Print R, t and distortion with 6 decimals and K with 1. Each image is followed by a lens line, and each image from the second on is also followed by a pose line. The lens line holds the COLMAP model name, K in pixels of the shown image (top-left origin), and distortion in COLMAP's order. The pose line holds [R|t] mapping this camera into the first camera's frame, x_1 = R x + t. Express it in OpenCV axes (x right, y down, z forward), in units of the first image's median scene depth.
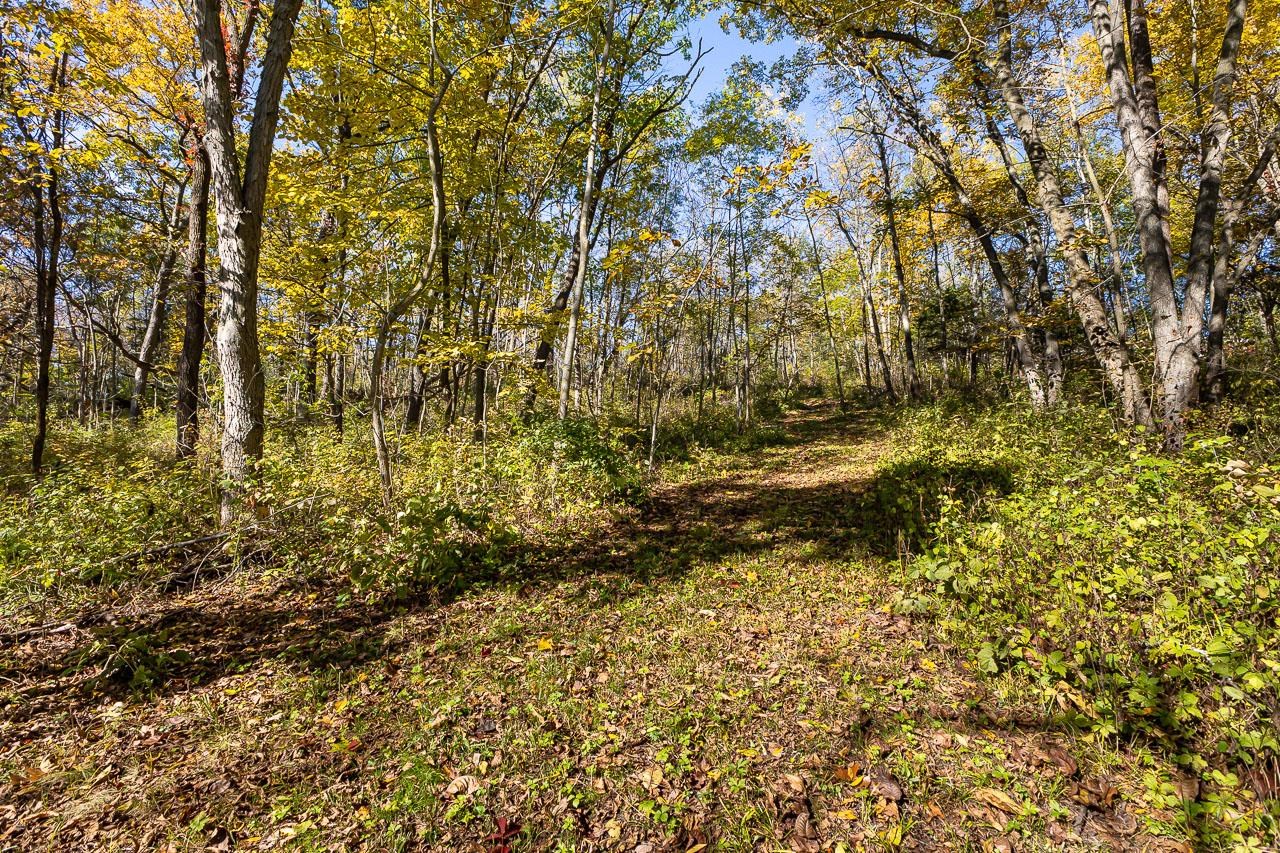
lens RADIAL K [[632.2, 0, 638.8], [0, 632.2, 424.7], [0, 0, 1]] dist [-0.001232, -0.000186]
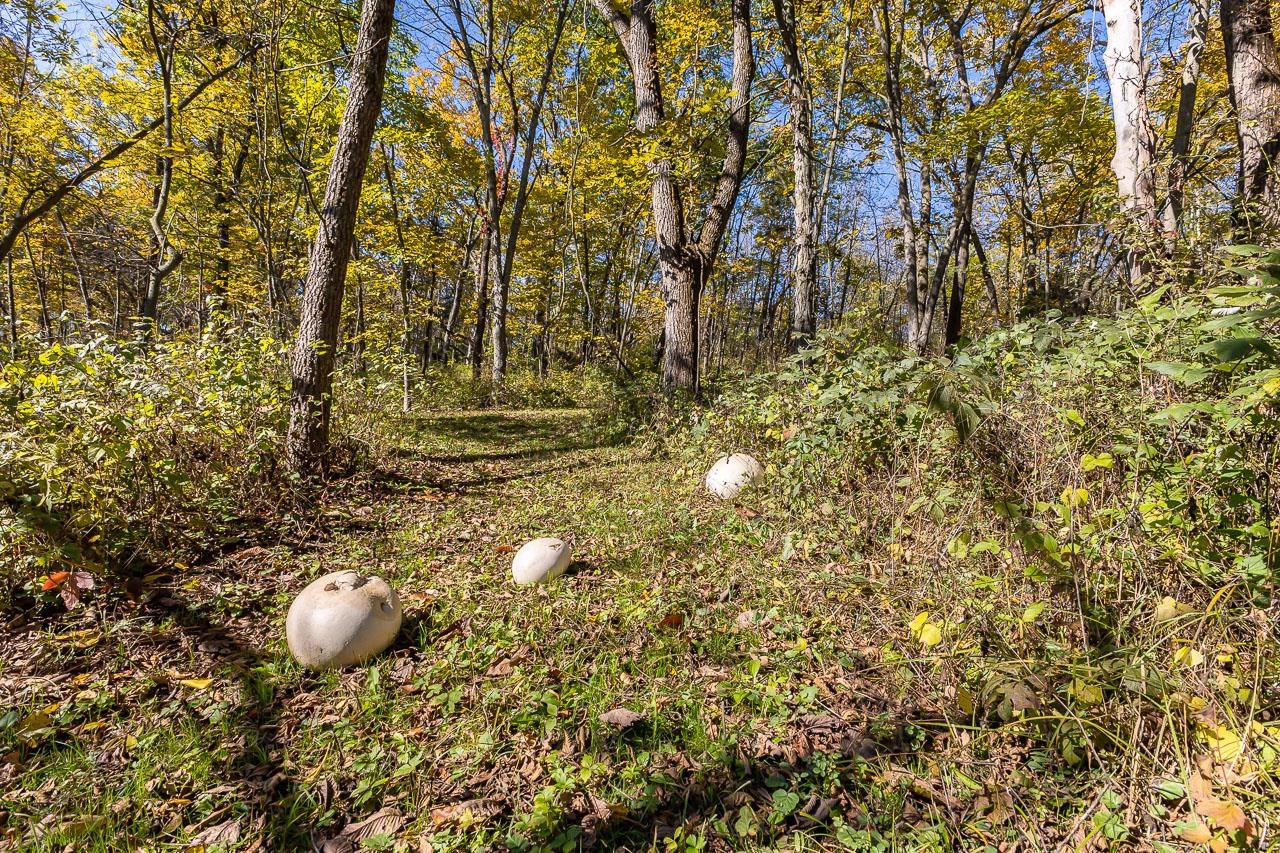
lens RADIAL K [[632.2, 0, 640.4], [0, 632.2, 427.3], [0, 0, 1]] dist [-0.001232, -0.000186]
pose [[0.939607, 0.075232, -0.333884, 0.802573], [-0.055322, 0.996098, 0.068760, 0.035741], [0.337754, -0.046137, 0.940103, -1.256476]]
